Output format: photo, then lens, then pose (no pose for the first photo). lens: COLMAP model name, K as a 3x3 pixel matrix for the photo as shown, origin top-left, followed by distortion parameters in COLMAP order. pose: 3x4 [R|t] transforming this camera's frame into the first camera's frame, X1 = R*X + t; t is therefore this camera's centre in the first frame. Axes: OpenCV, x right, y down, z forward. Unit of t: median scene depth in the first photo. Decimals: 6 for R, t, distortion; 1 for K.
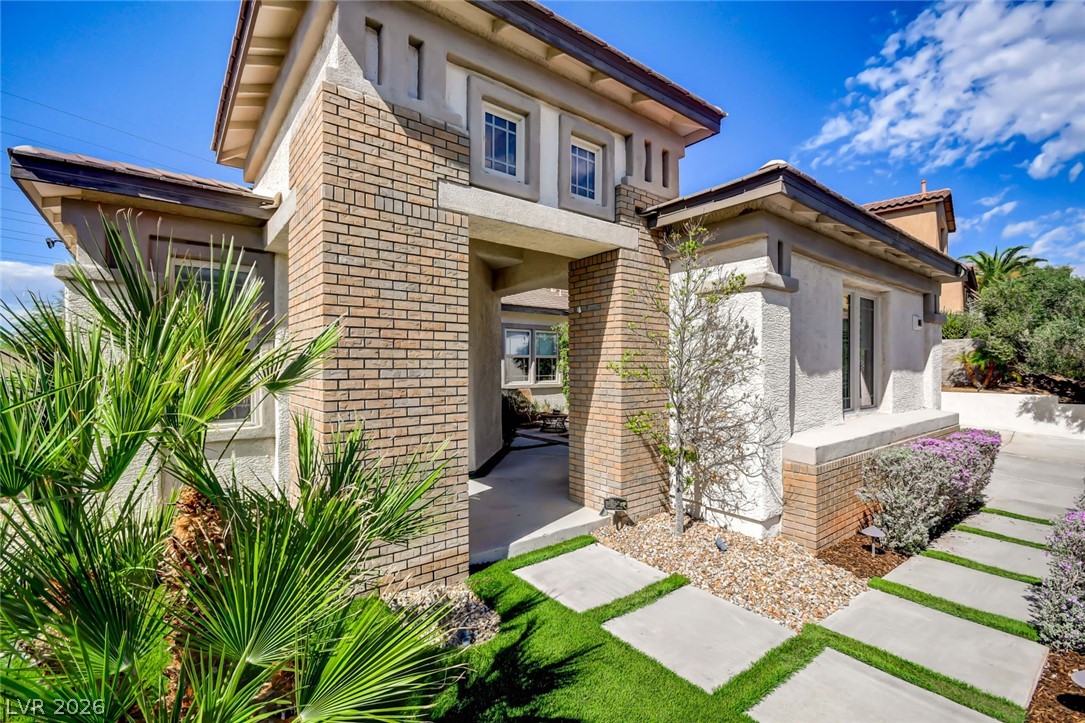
lens RADIAL K [[479.9, 0, 524.2], [0, 479.9, 364.7], [0, 0, 1]] dist [0.002504, -0.013510]
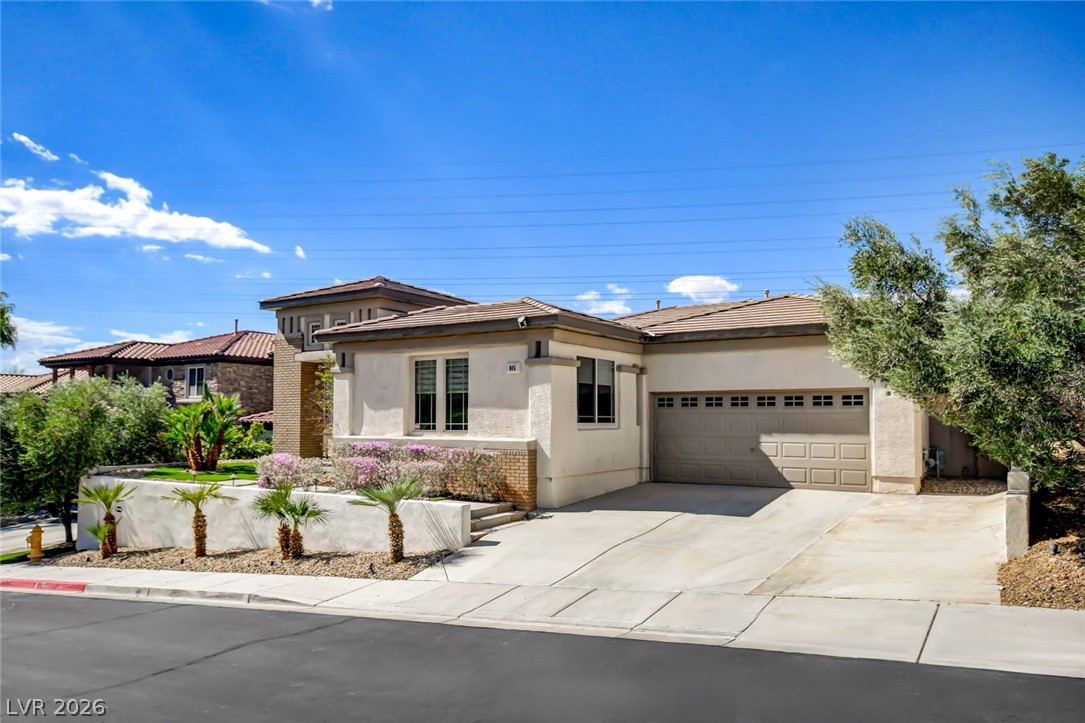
lens RADIAL K [[810.8, 0, 542.5], [0, 810.8, 361.5], [0, 0, 1]] dist [0.010035, 0.003707]
pose [[0.322886, -0.066707, -0.944084, 4.456524], [0.003400, 0.997588, -0.069325, 0.068204], [0.946432, 0.019174, 0.322334, 0.594004]]
